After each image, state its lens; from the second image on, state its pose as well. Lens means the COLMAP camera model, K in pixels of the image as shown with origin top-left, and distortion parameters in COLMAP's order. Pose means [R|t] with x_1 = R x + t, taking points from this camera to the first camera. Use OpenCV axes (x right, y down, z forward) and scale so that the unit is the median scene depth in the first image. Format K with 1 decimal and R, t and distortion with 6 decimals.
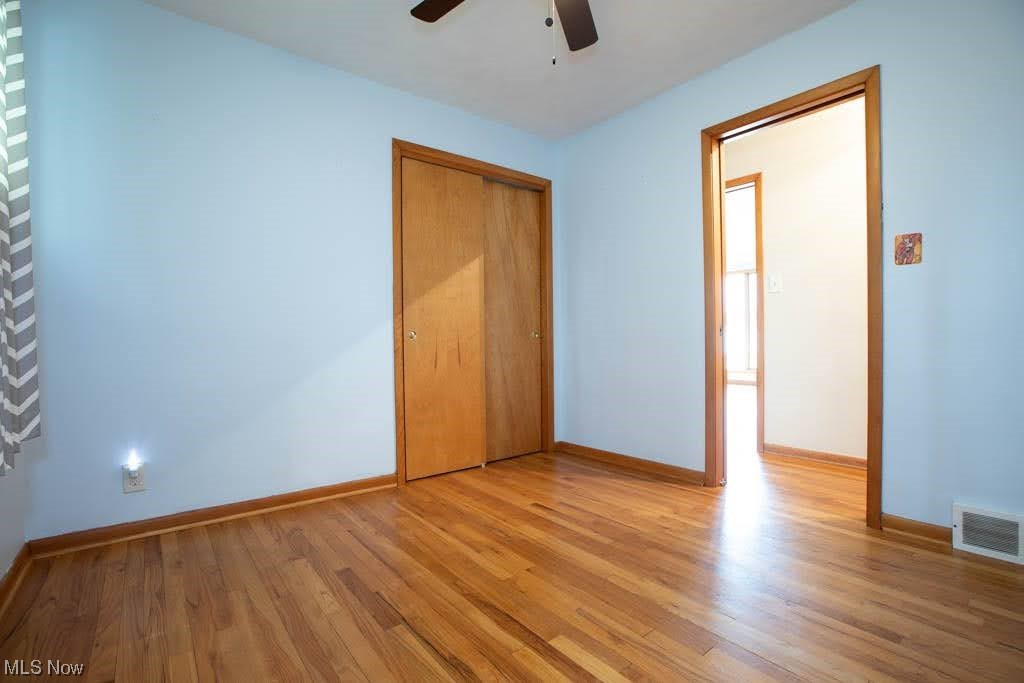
lens RADIAL K [[469.8, 0, 513.7], [0, 469.8, 344.9], [0, 0, 1]] dist [-0.049726, 0.023451]
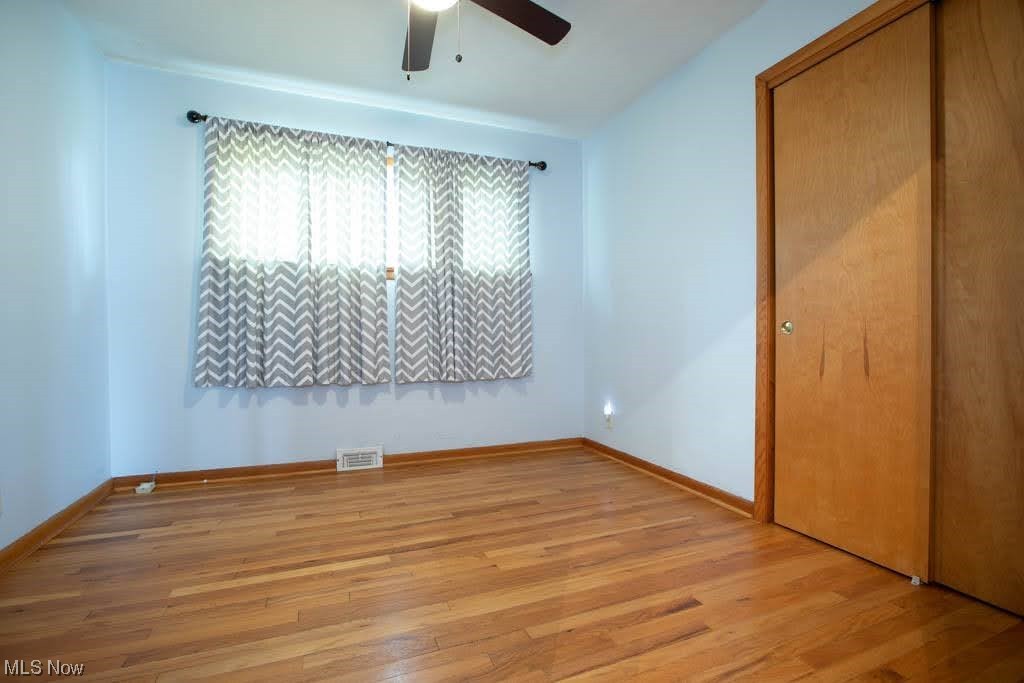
lens RADIAL K [[469.8, 0, 513.7], [0, 469.8, 344.9], [0, 0, 1]] dist [-0.049726, 0.023451]
pose [[-0.282004, 0.024112, -0.959110, 0.792487], [-0.005208, 0.999631, 0.026662, -0.013956], [0.959399, 0.012514, -0.281774, 1.078372]]
